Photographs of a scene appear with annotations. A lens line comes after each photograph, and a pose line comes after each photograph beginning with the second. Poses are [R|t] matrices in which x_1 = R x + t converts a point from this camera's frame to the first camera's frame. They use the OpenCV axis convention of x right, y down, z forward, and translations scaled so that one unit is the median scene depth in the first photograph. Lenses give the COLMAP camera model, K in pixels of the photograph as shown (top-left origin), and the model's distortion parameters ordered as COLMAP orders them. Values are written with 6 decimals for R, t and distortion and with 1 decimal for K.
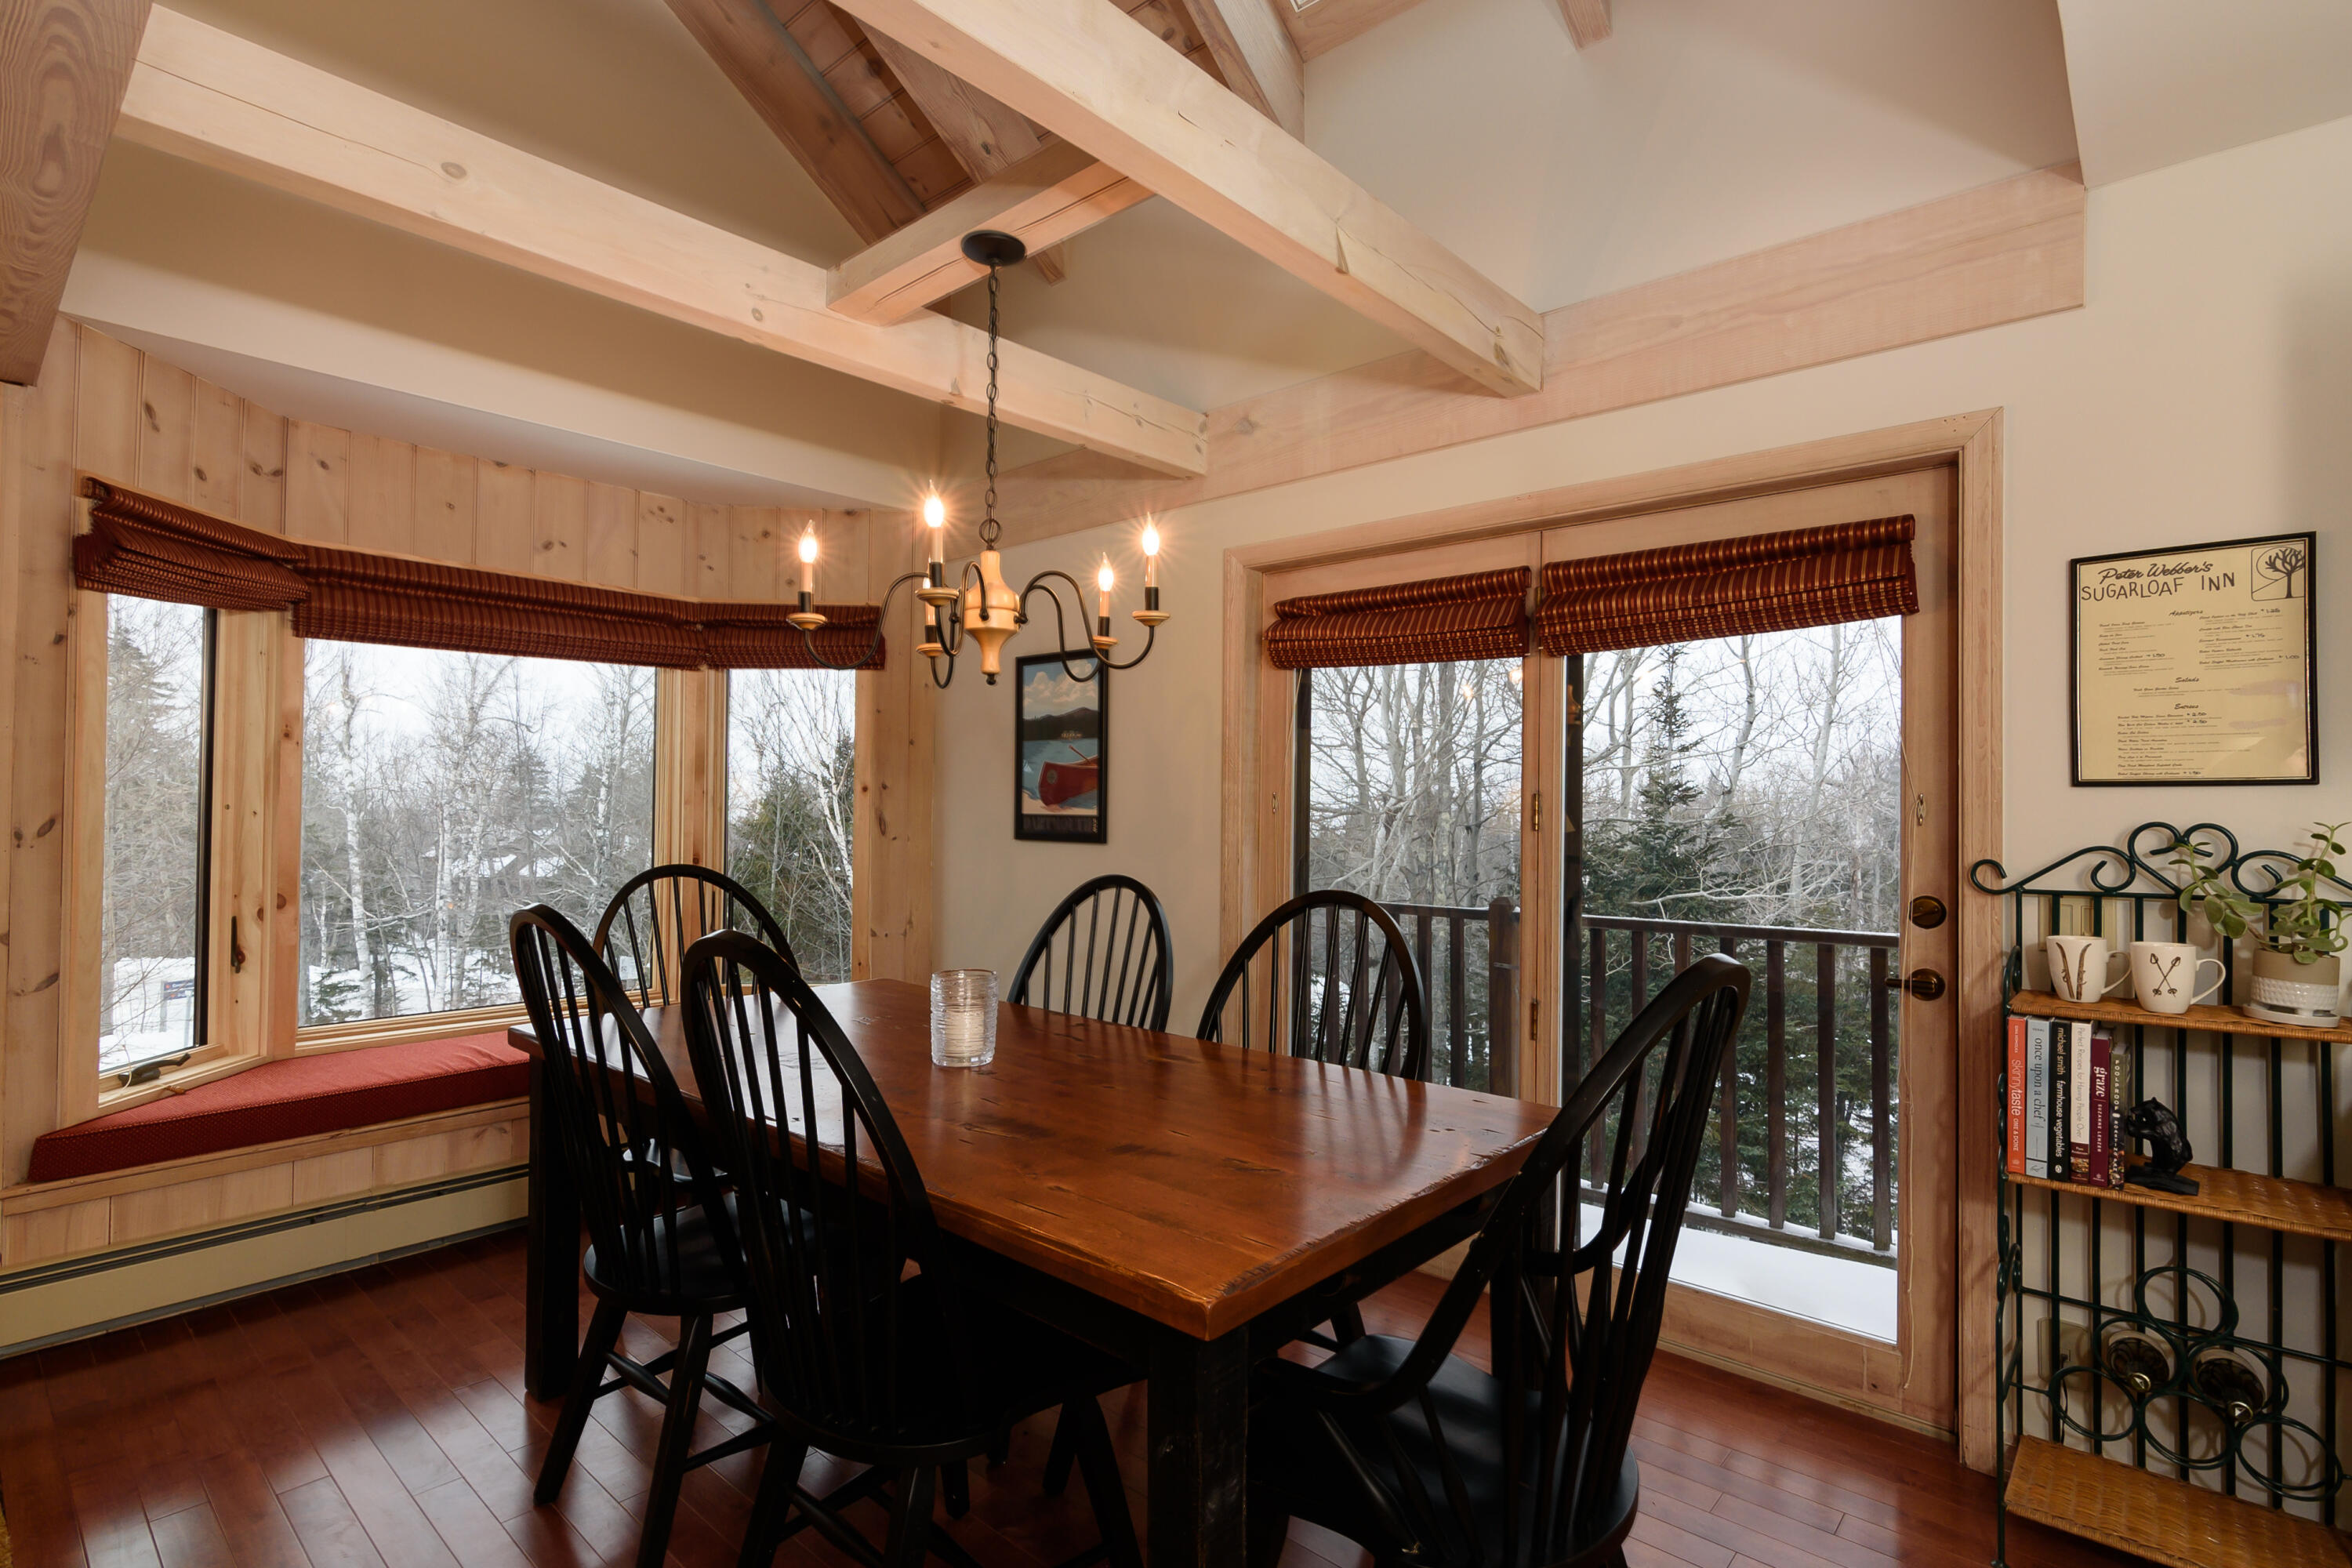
lens RADIAL K [[1134.7, 0, 1181.3], [0, 1134.7, 790.1], [0, 0, 1]] dist [-0.005719, 0.002403]
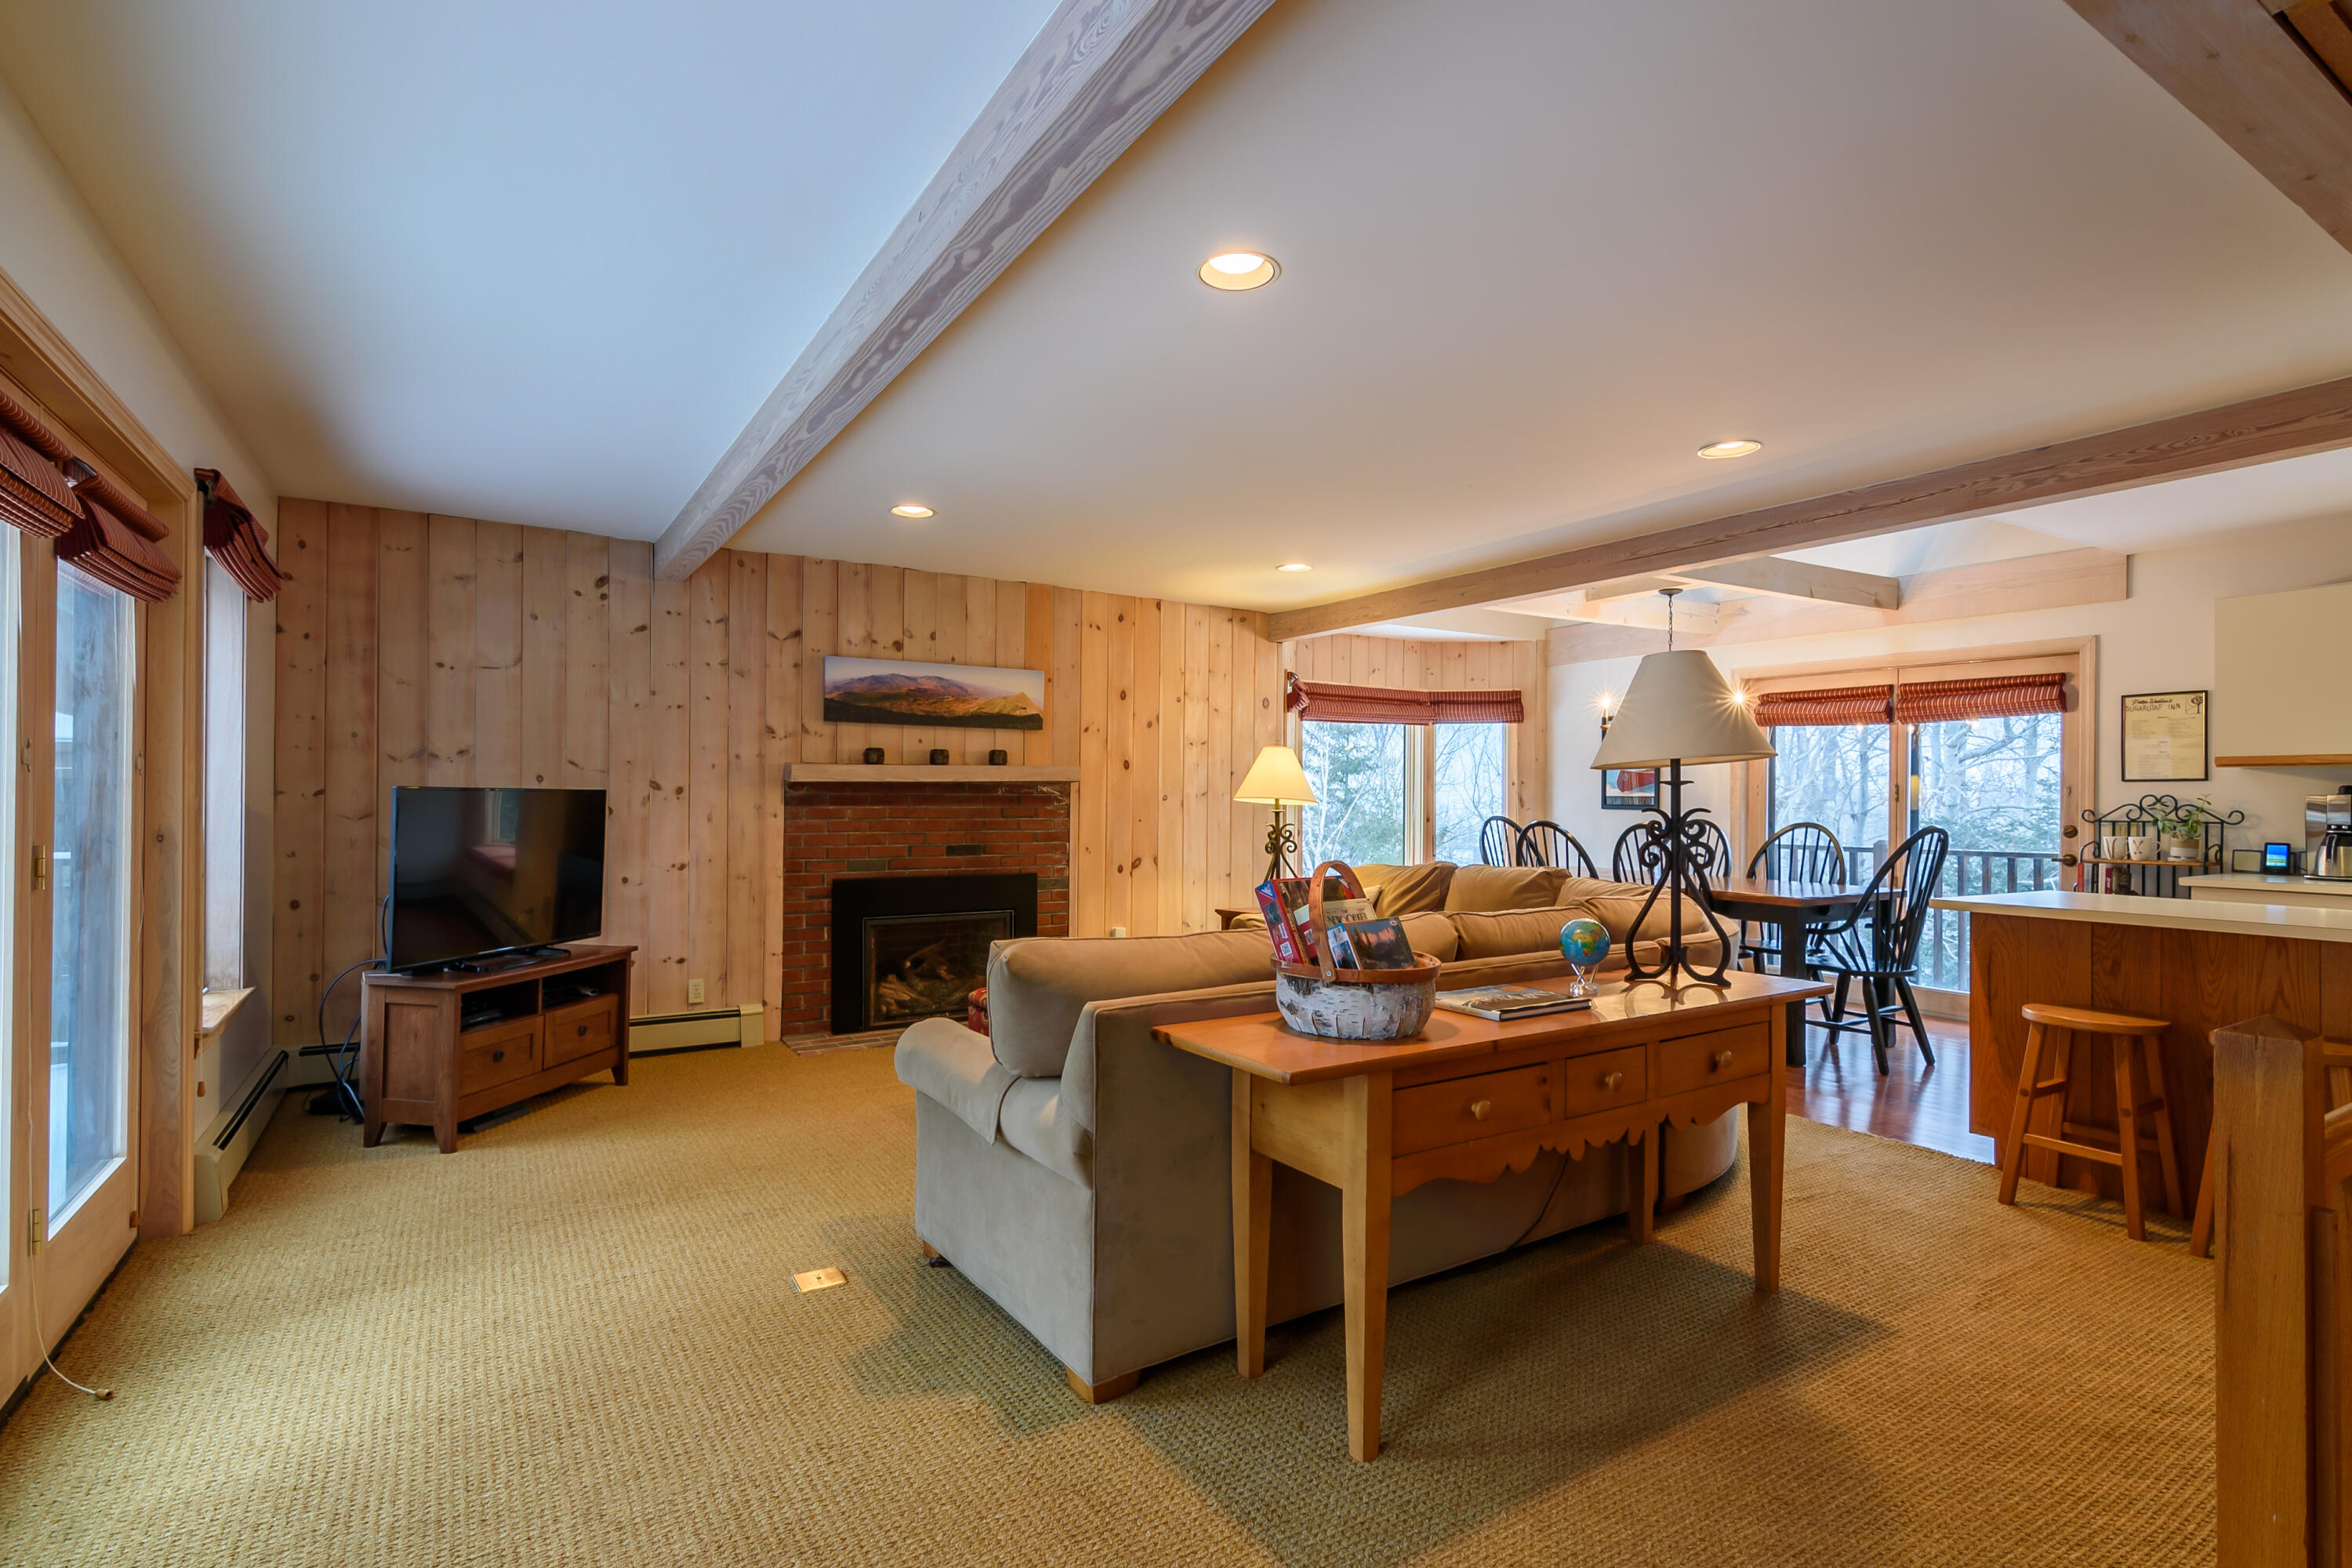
lens RADIAL K [[1134.7, 0, 1172.2], [0, 1134.7, 787.4], [0, 0, 1]] dist [-0.005719, 0.002403]
pose [[0.957668, -0.004883, -0.287833, -0.364735], [0.006265, 0.999973, 0.003880, -0.008203], [0.287807, -0.005519, 0.957673, -1.371933]]
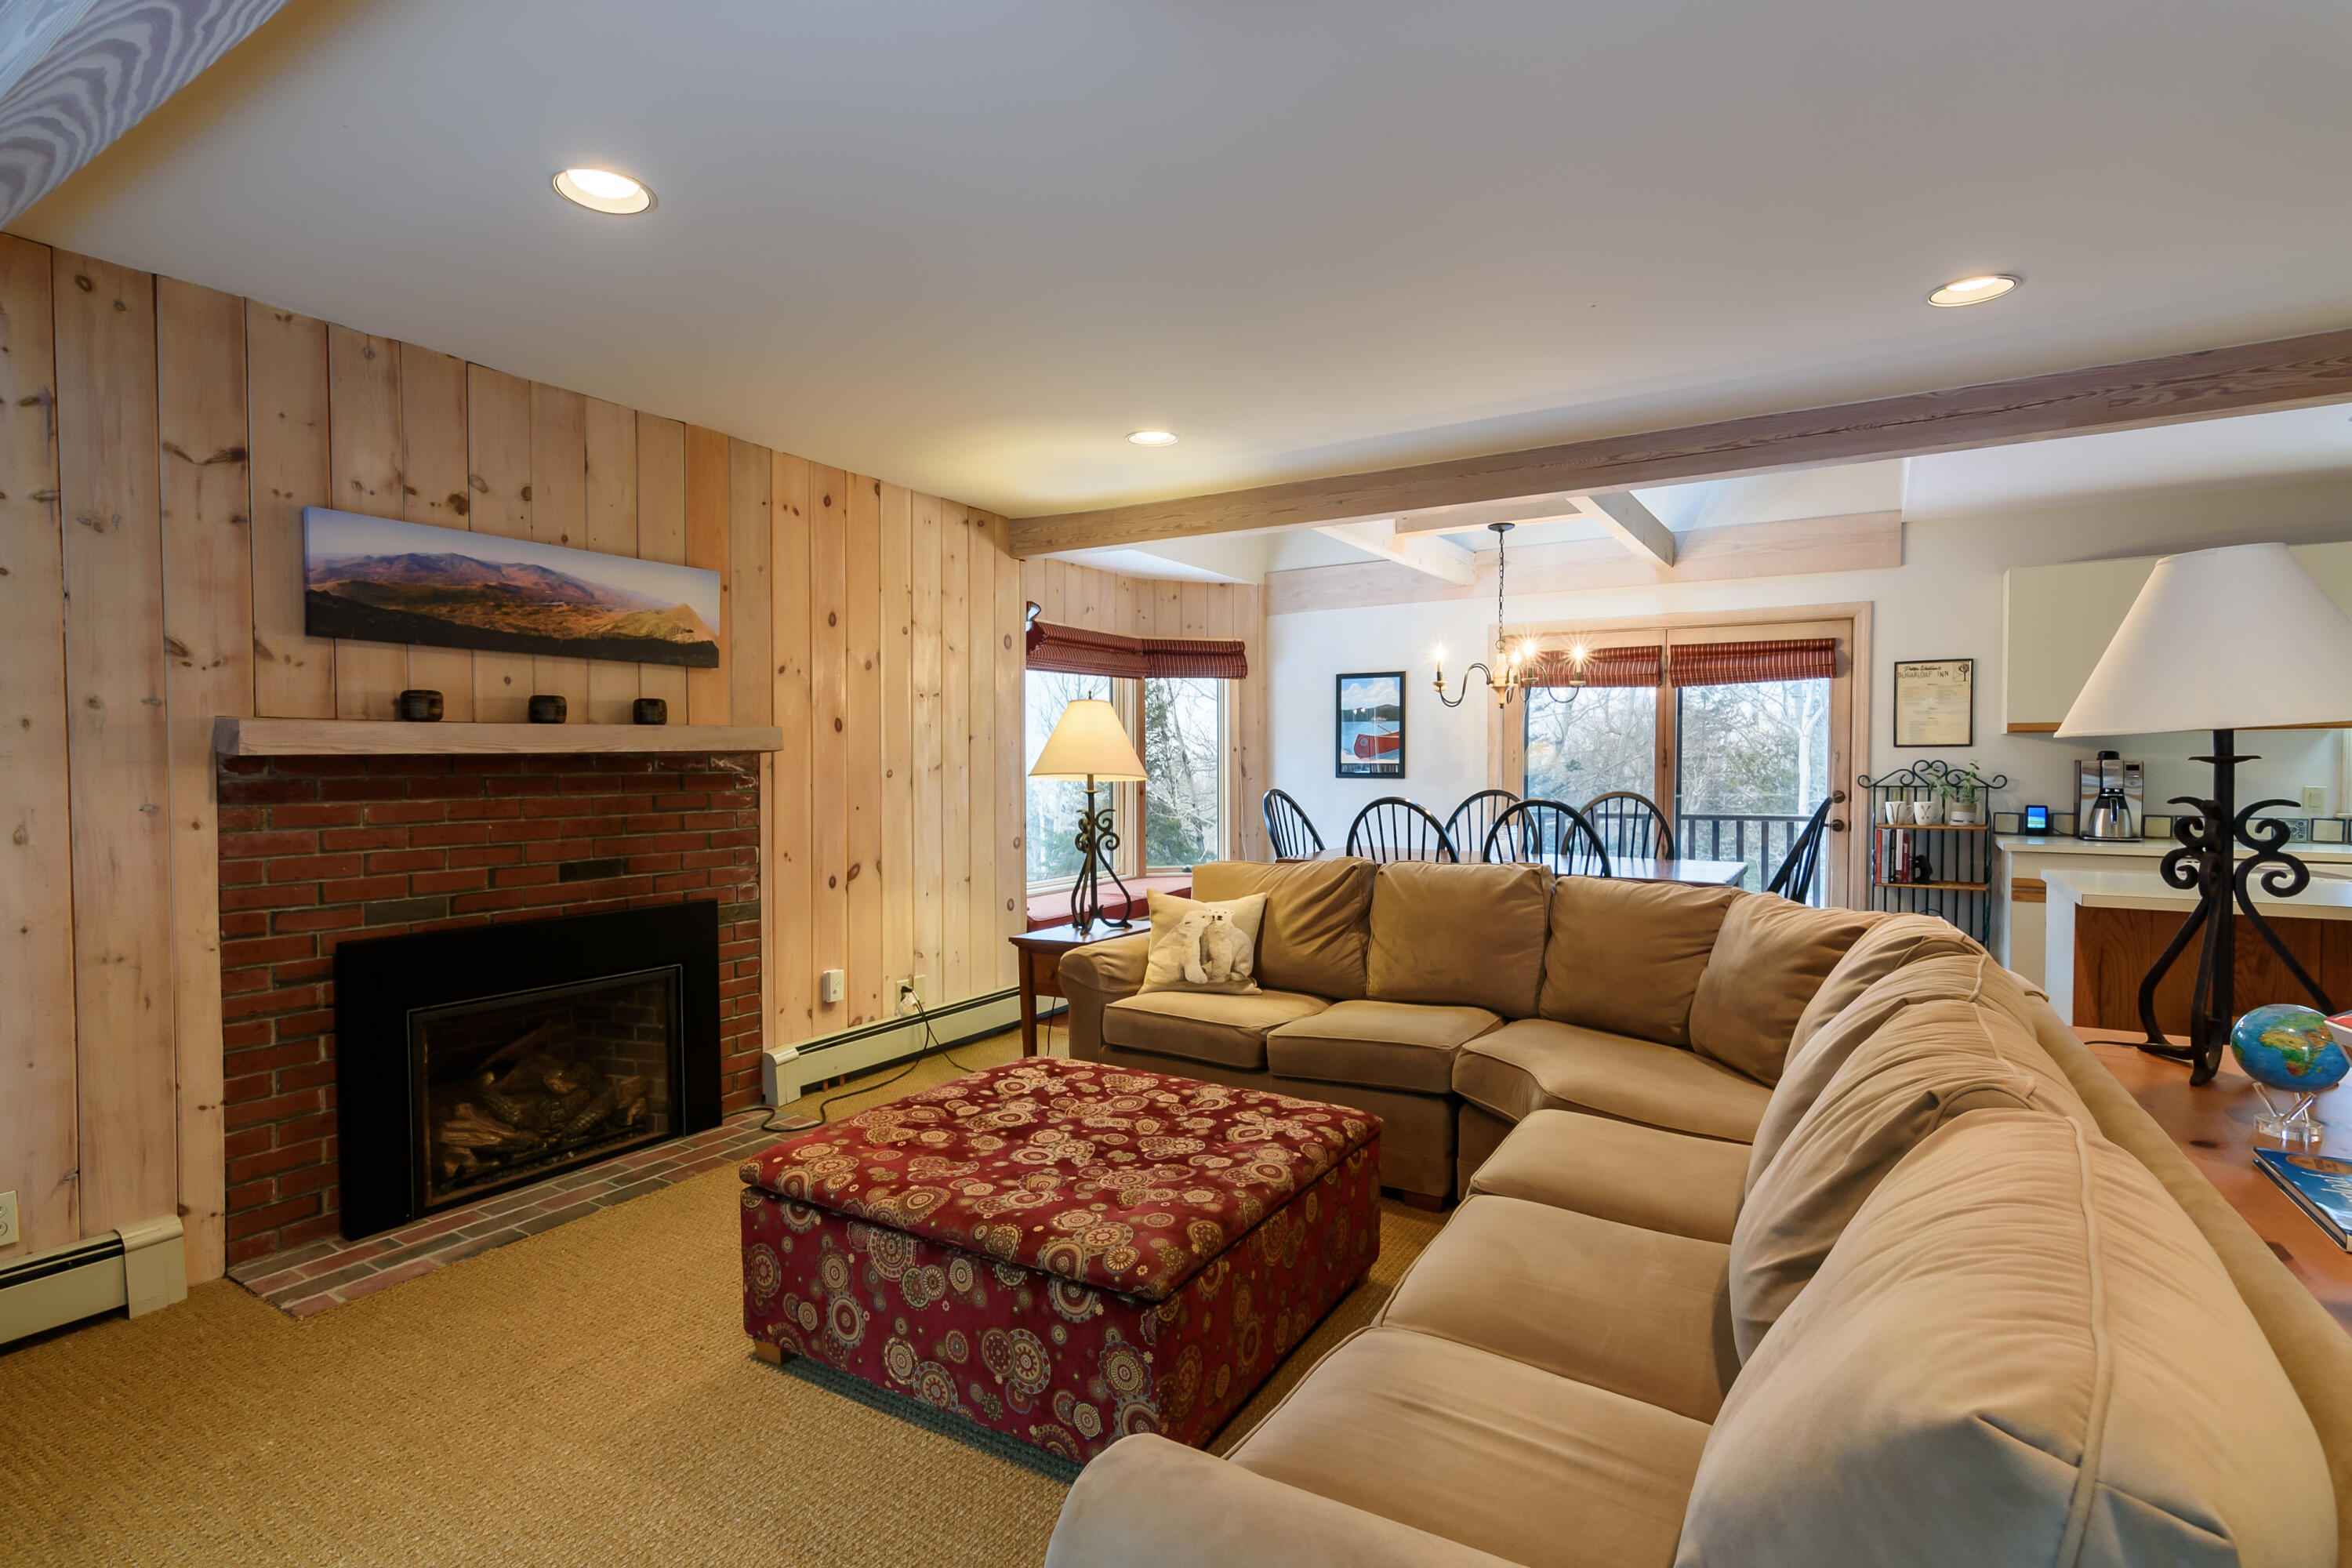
lens RADIAL K [[1134.7, 0, 1182.8], [0, 1134.7, 789.4], [0, 0, 1]] dist [-0.005719, 0.002403]
pose [[0.985646, -0.014762, 0.168177, -0.839744], [0.007757, 0.999078, 0.042234, -0.018228], [-0.168645, -0.040323, 0.984852, -0.863130]]
